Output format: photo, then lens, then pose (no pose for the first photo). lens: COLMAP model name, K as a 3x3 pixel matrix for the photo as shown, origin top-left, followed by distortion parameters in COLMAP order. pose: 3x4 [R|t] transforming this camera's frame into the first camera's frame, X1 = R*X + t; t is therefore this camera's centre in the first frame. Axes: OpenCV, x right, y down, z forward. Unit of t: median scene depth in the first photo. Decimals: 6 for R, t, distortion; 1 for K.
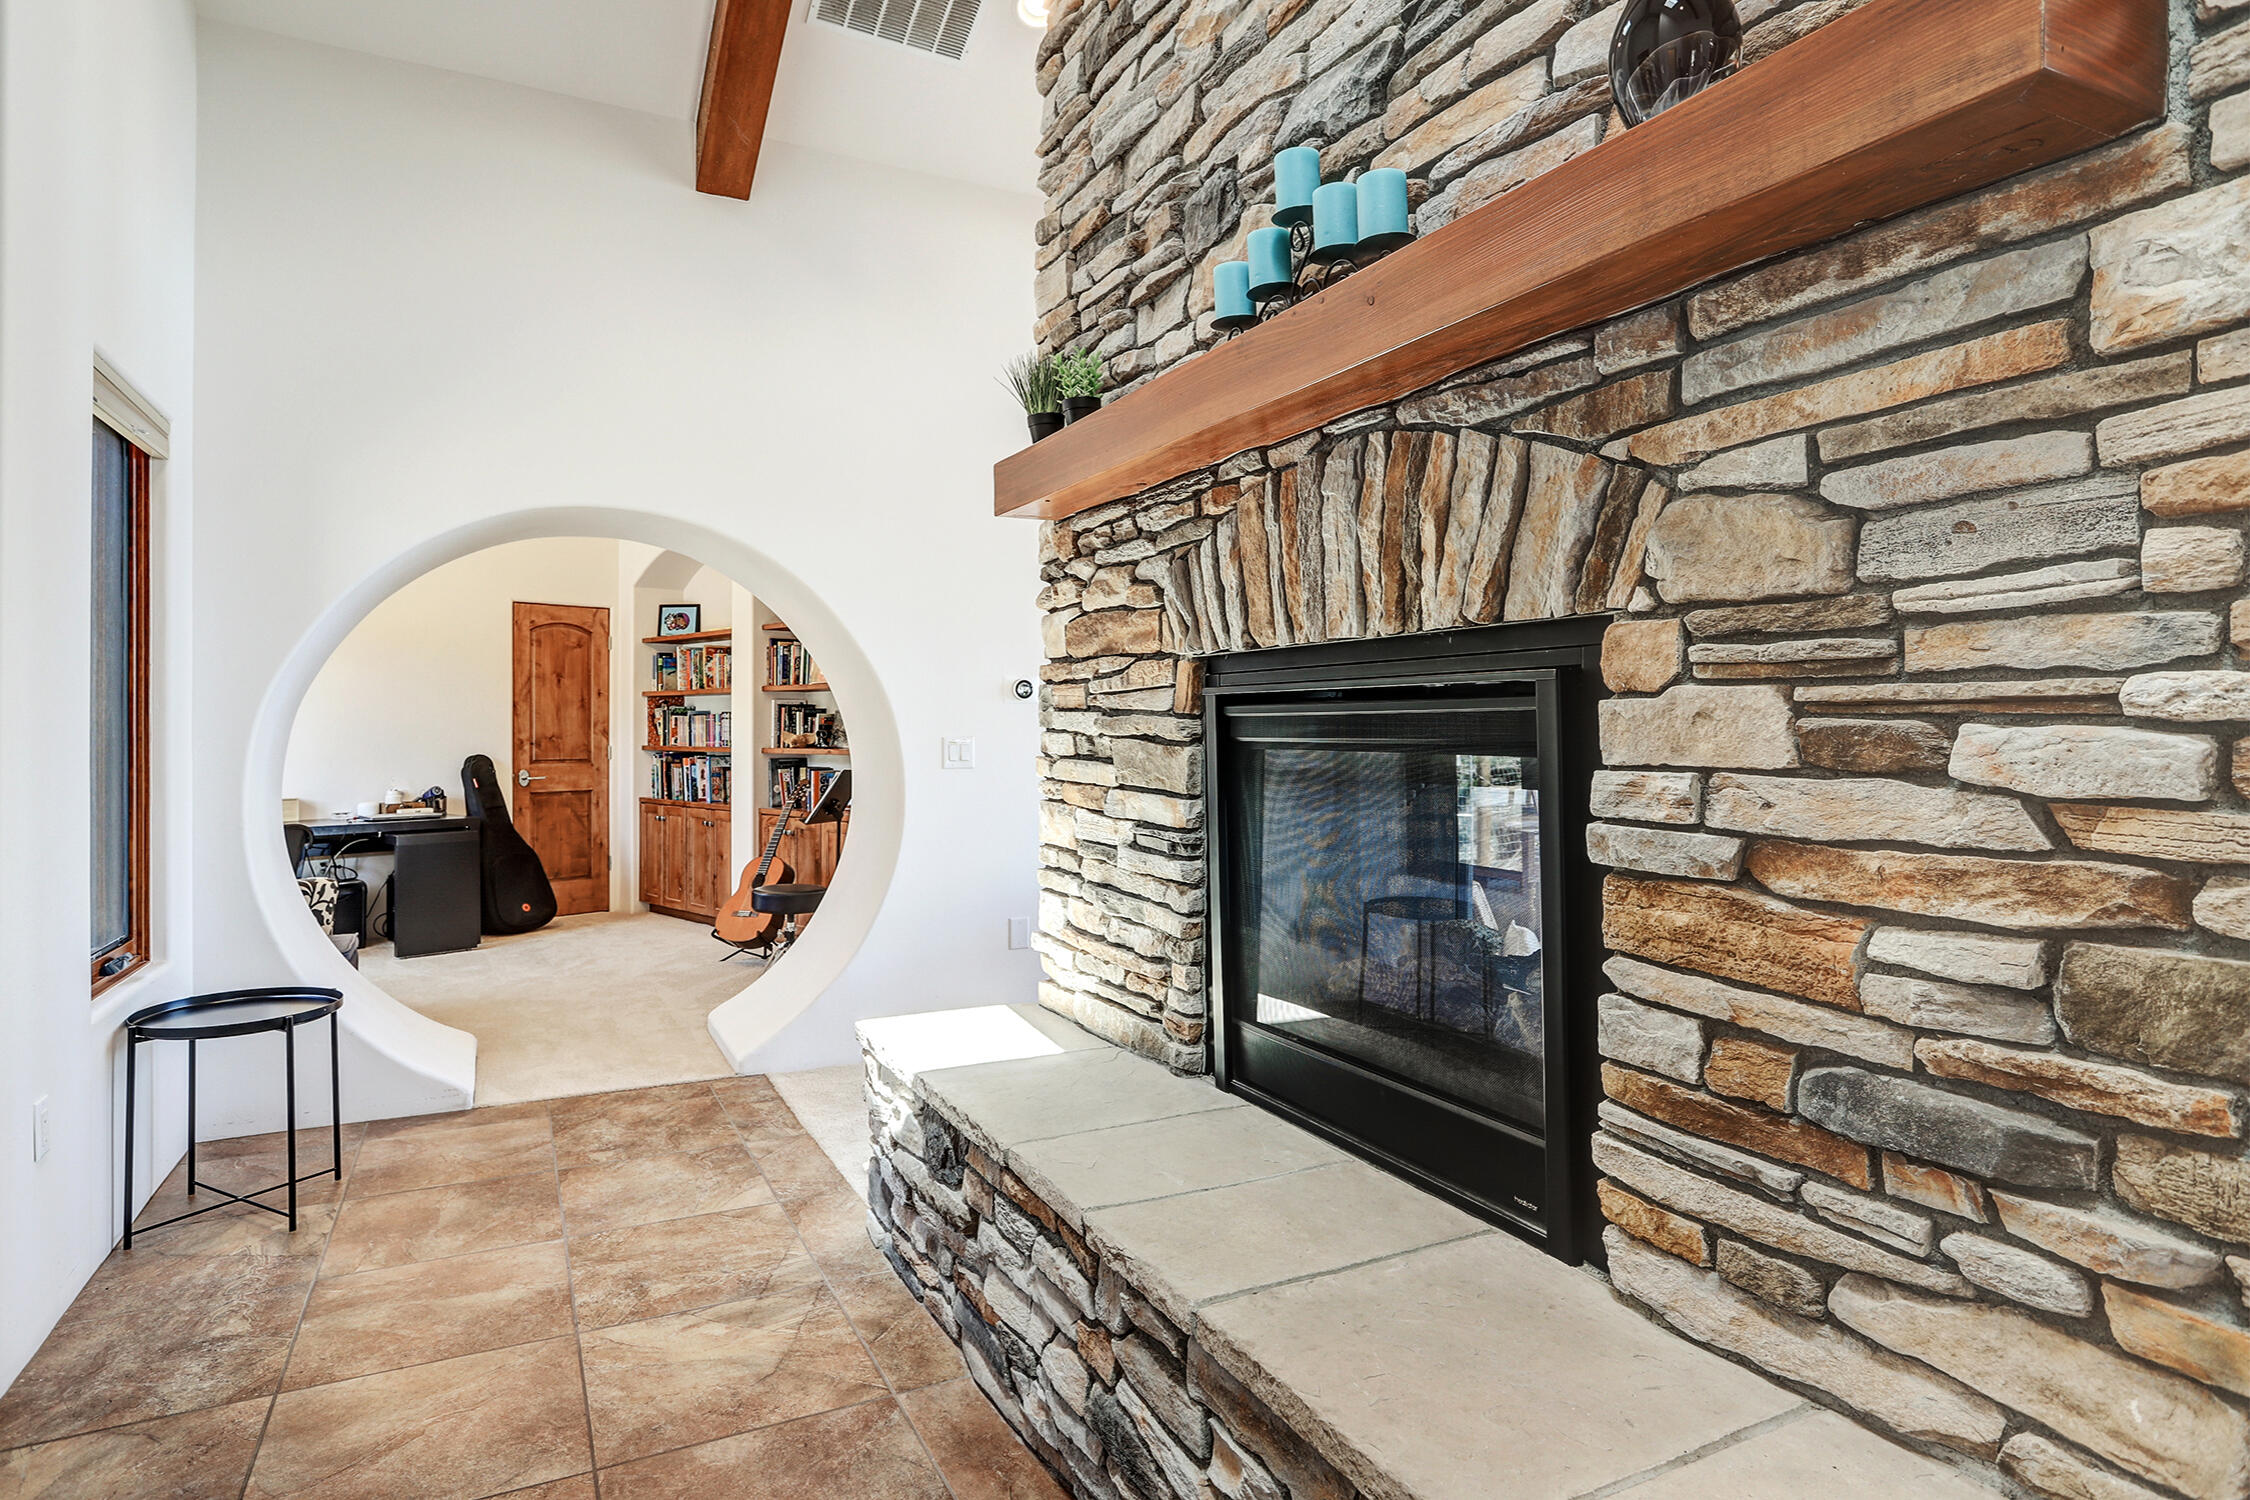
lens RADIAL K [[1244.3, 0, 1128.7], [0, 1244.3, 732.4], [0, 0, 1]] dist [0.000960, 0.000124]
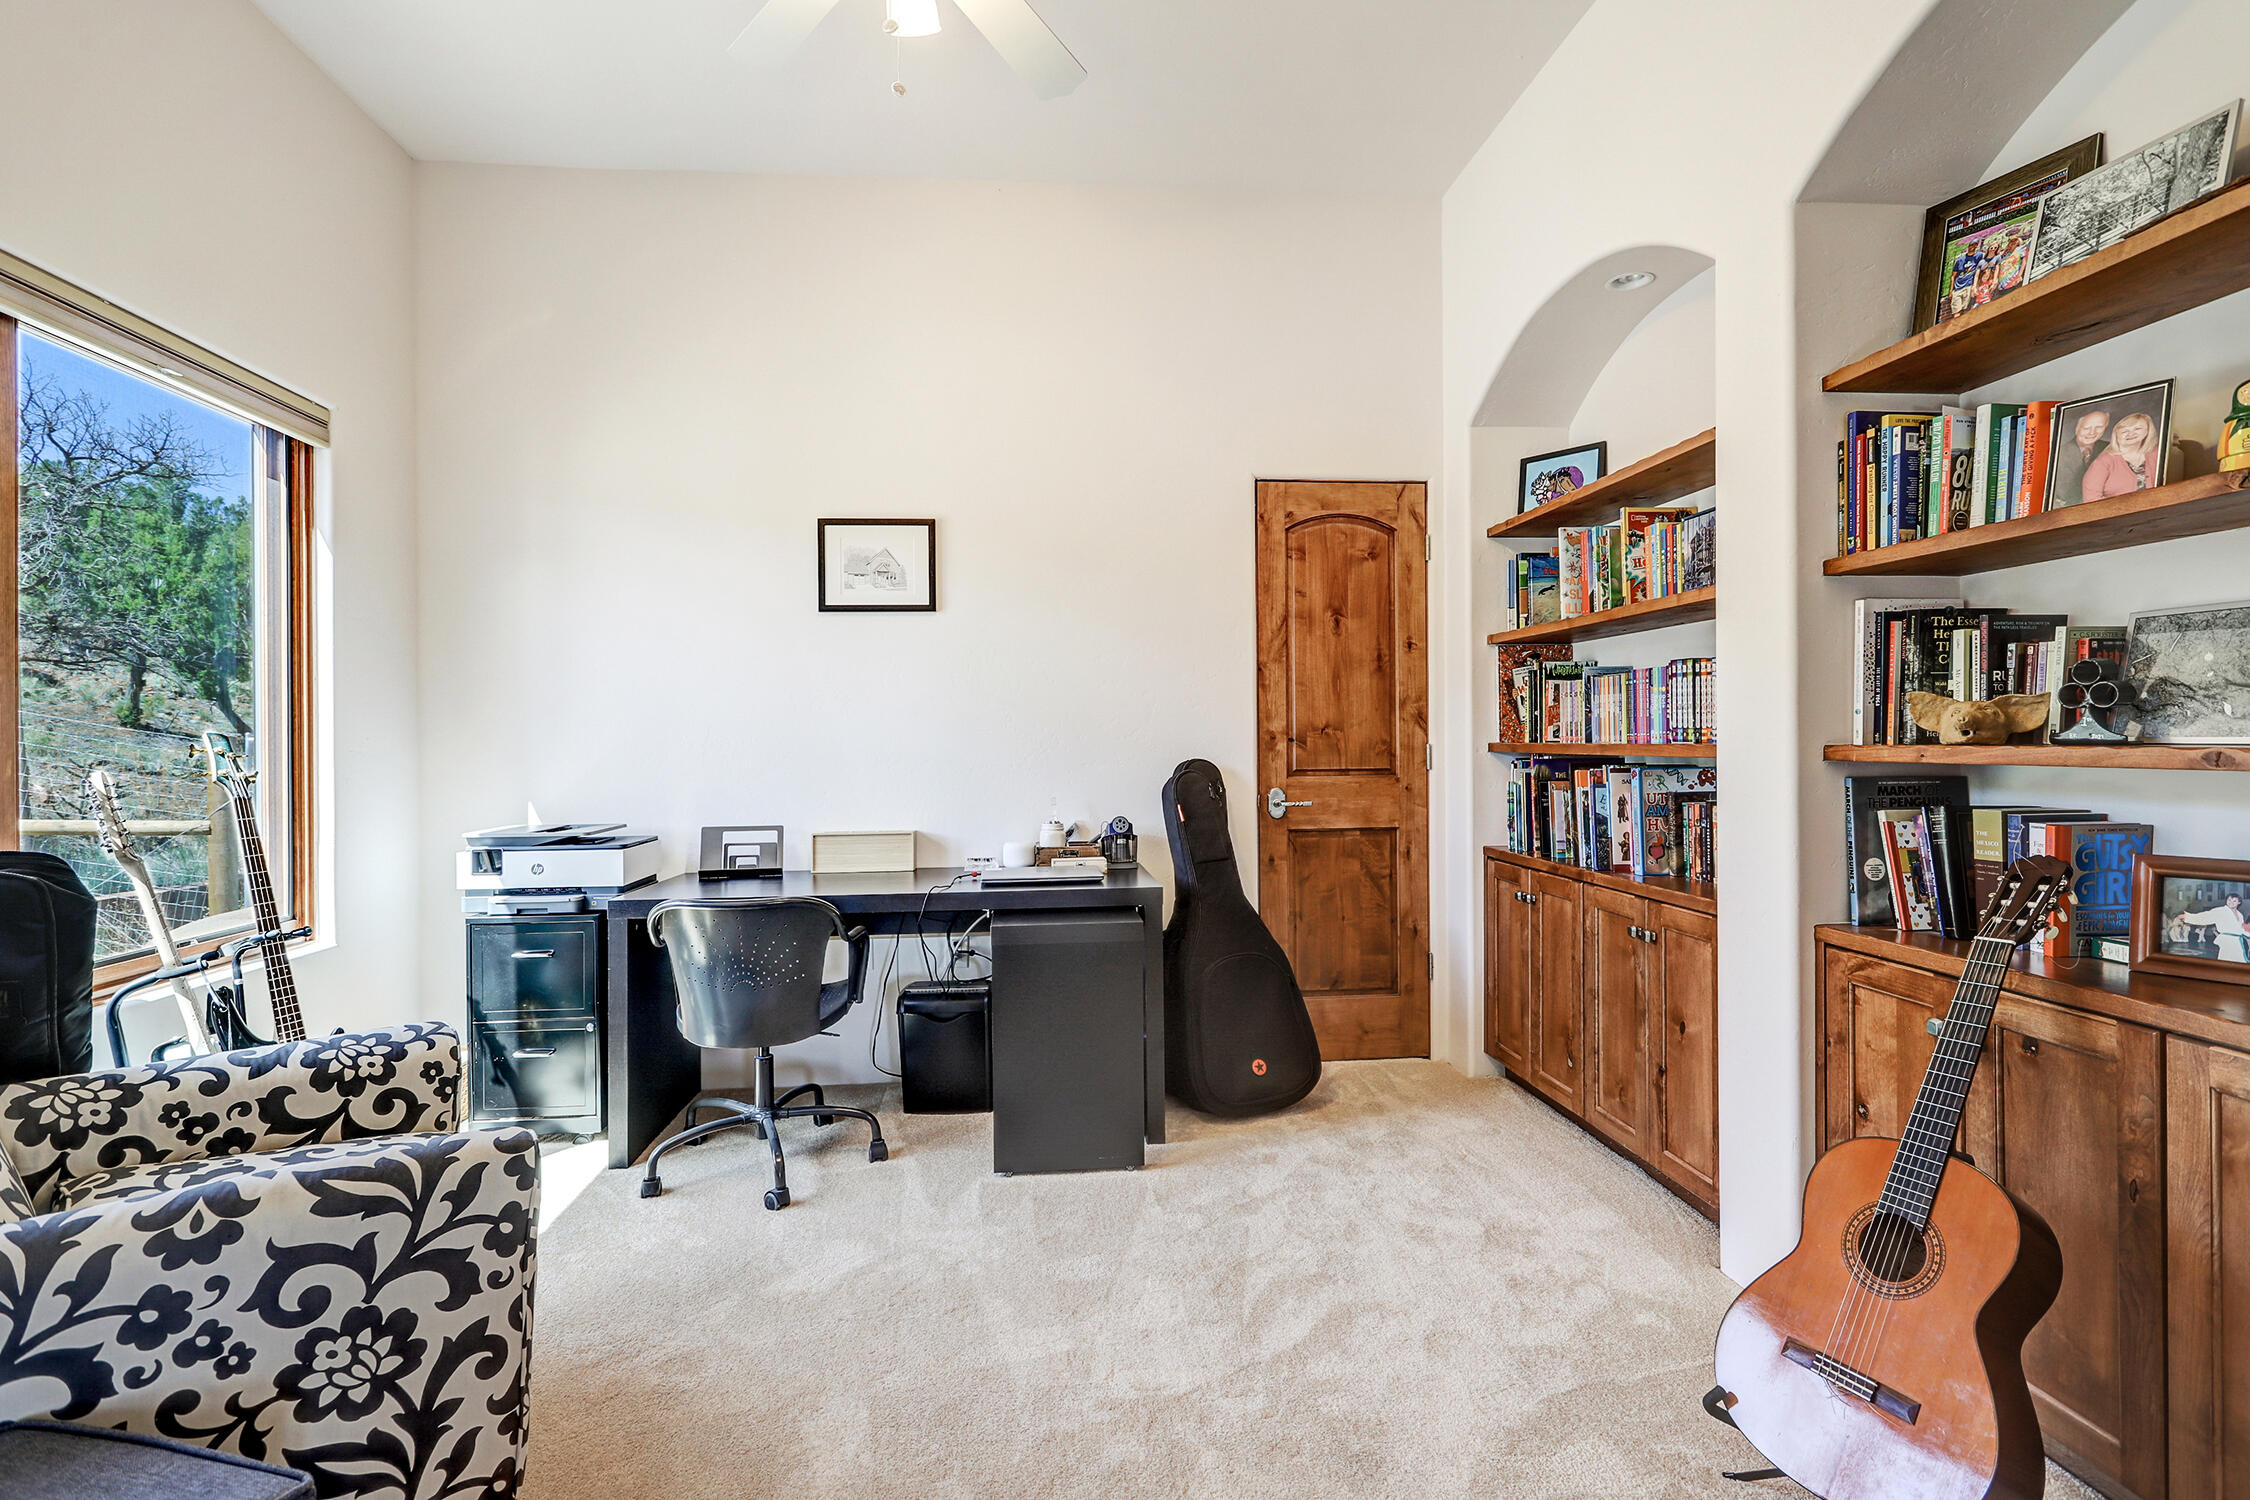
lens RADIAL K [[1075.9, 0, 1147.3], [0, 1075.9, 738.6], [0, 0, 1]] dist [-0.012980, 0.000175]
pose [[0.766024, -0.005914, -0.642785, -0.224680], [0.005327, 0.999982, -0.002852, 0.009558], [0.642790, -0.001239, 0.766041, 0.597479]]
